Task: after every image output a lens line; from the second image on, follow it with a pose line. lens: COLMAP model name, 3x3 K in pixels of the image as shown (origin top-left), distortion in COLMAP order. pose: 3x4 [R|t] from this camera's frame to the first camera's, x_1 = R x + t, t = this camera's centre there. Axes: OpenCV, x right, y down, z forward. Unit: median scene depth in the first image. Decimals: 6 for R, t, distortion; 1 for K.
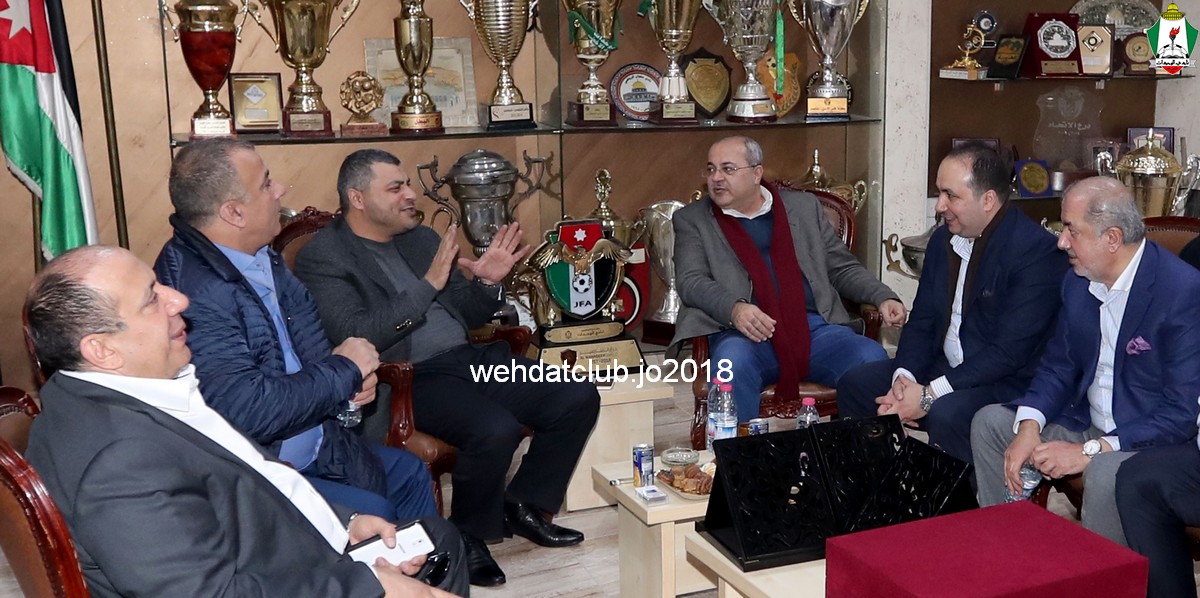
lens RADIAL K [[1454.1, 0, 788.3], [0, 1454.1, 348.9], [0, 0, 1]] dist [-0.086754, 0.083858]
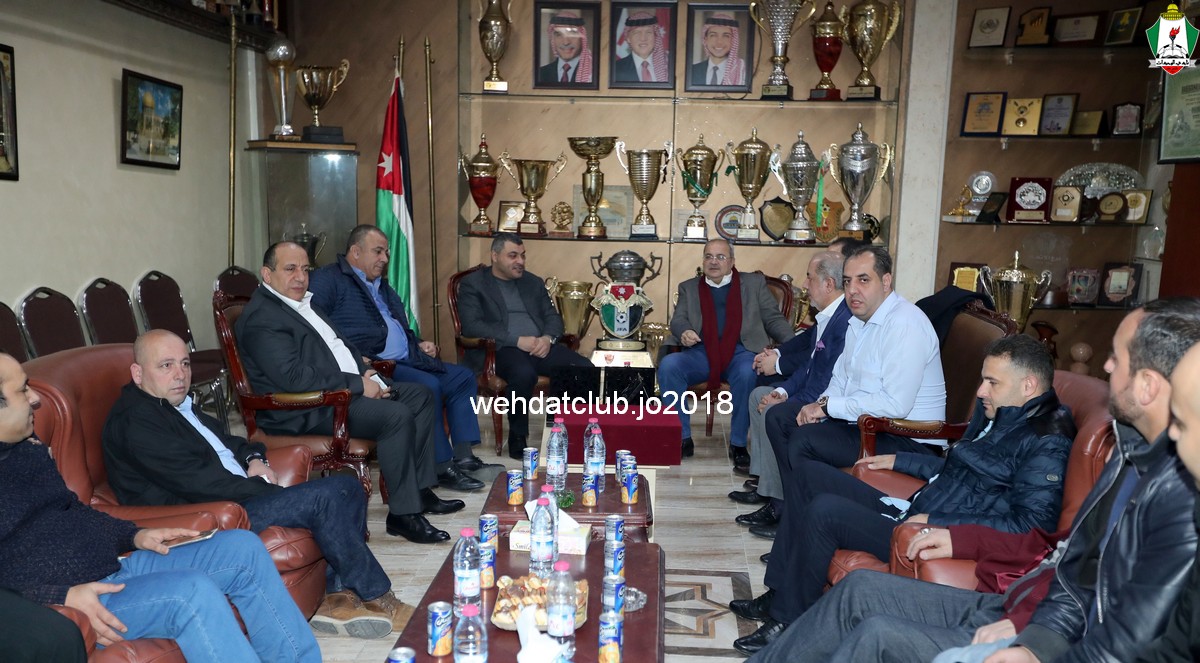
lens RADIAL K [[1158.9, 0, 602.4], [0, 1158.9, 405.4], [0, 0, 1]] dist [0.011040, 0.107388]
pose [[0.878619, 0.103513, -0.466170, 0.440320], [-0.126721, 0.991764, -0.018618, 0.078746], [0.460403, 0.075431, 0.884499, -0.235672]]
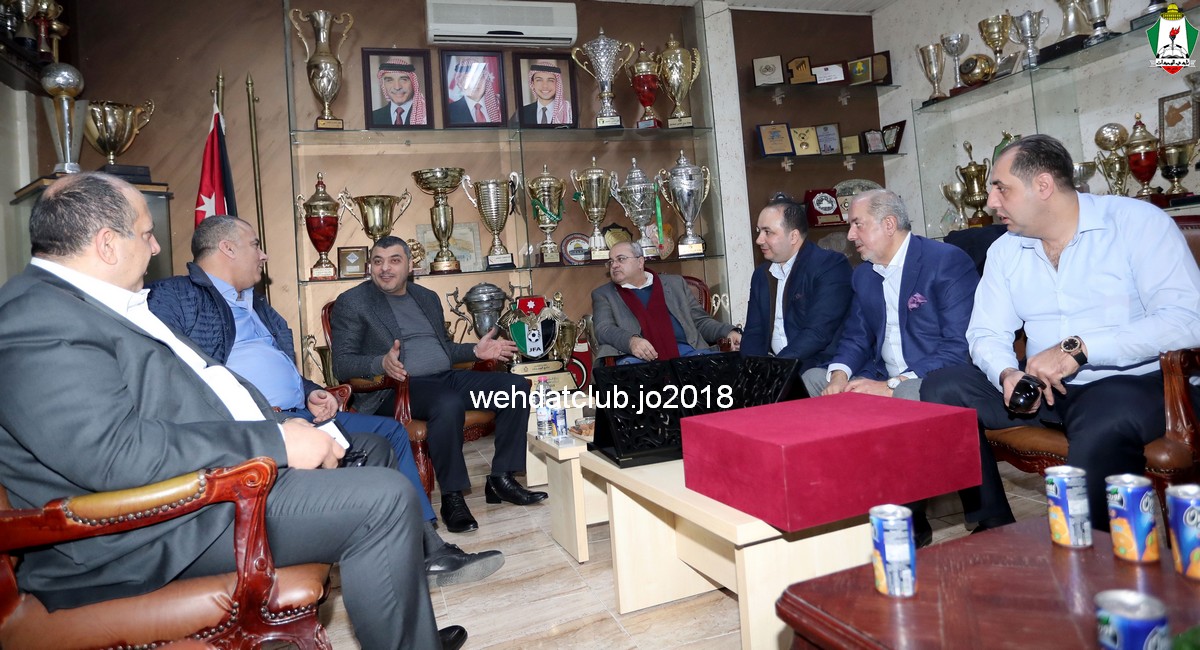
lens RADIAL K [[737.1, 0, 600.9], [0, 737.1, 269.4], [0, 0, 1]] dist [-0.058743, 0.046538]
pose [[0.989659, -0.088415, -0.112947, 0.020772], [0.055622, 0.962373, -0.265977, 0.084948], [0.132214, 0.256944, 0.957340, 0.199651]]
